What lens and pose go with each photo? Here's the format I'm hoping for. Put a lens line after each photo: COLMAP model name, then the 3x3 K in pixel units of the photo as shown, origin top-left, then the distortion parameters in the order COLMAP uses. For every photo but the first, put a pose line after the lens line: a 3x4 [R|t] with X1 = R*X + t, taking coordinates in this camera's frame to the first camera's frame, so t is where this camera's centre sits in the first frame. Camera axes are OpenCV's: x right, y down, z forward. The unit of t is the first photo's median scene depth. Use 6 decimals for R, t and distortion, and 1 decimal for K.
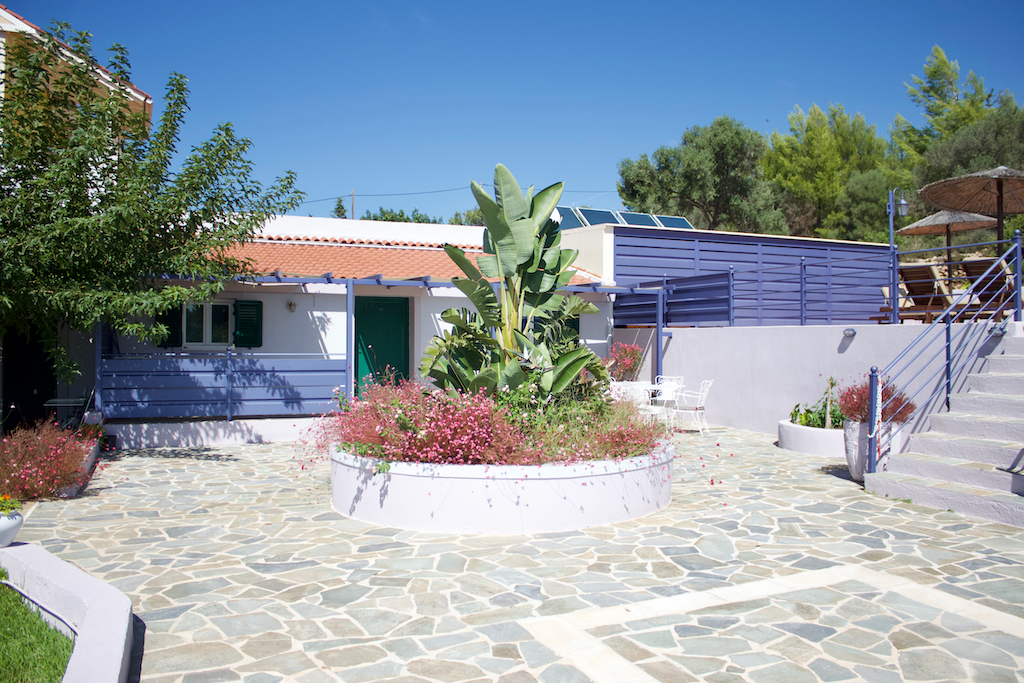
lens RADIAL K [[858.5, 0, 512.0], [0, 858.5, 341.5], [0, 0, 1]] dist [-0.183338, 0.208268]
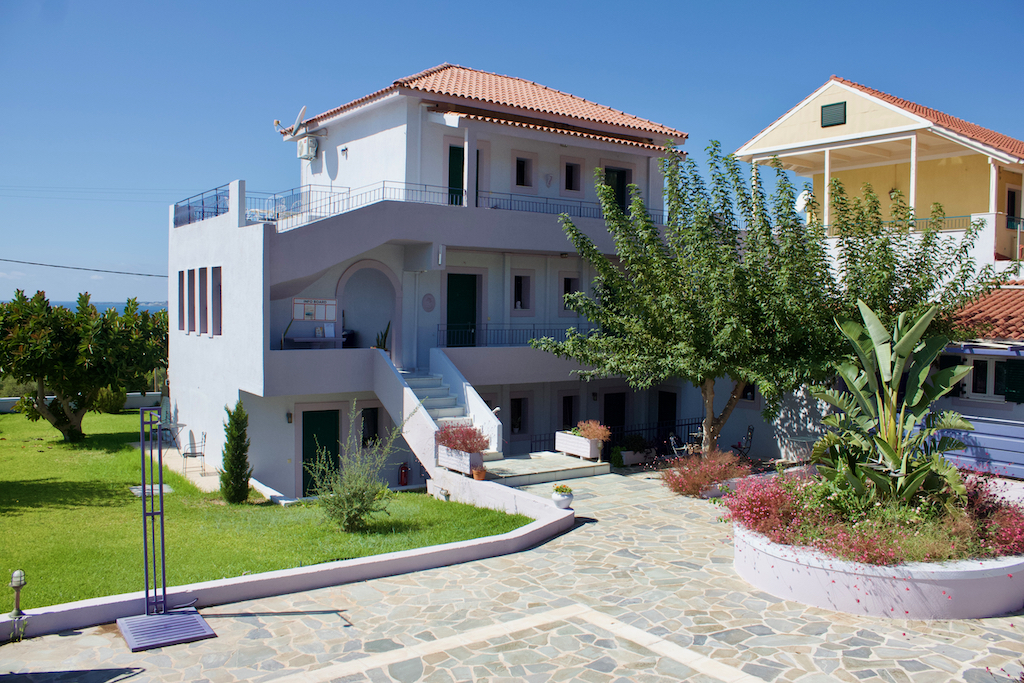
lens RADIAL K [[858.5, 0, 512.0], [0, 858.5, 341.5], [0, 0, 1]] dist [-0.183338, 0.208268]
pose [[0.185915, 0.037718, -0.981842, 0.713646], [-0.005679, 0.999288, 0.037313, -0.127687], [0.982549, -0.001361, 0.185997, 0.197528]]
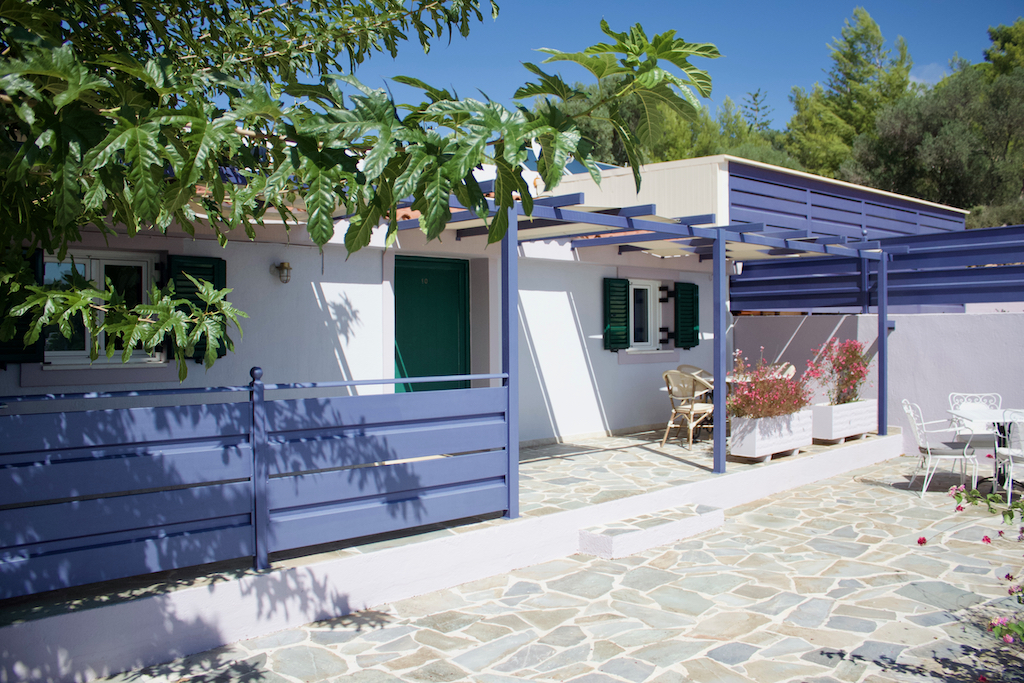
lens RADIAL K [[858.5, 0, 512.0], [0, 858.5, 341.5], [0, 0, 1]] dist [-0.183338, 0.208268]
pose [[0.962345, -0.011871, 0.271570, -0.331575], [0.007556, 0.999828, 0.016928, -0.011230], [-0.271725, -0.014238, 0.962270, 0.618919]]
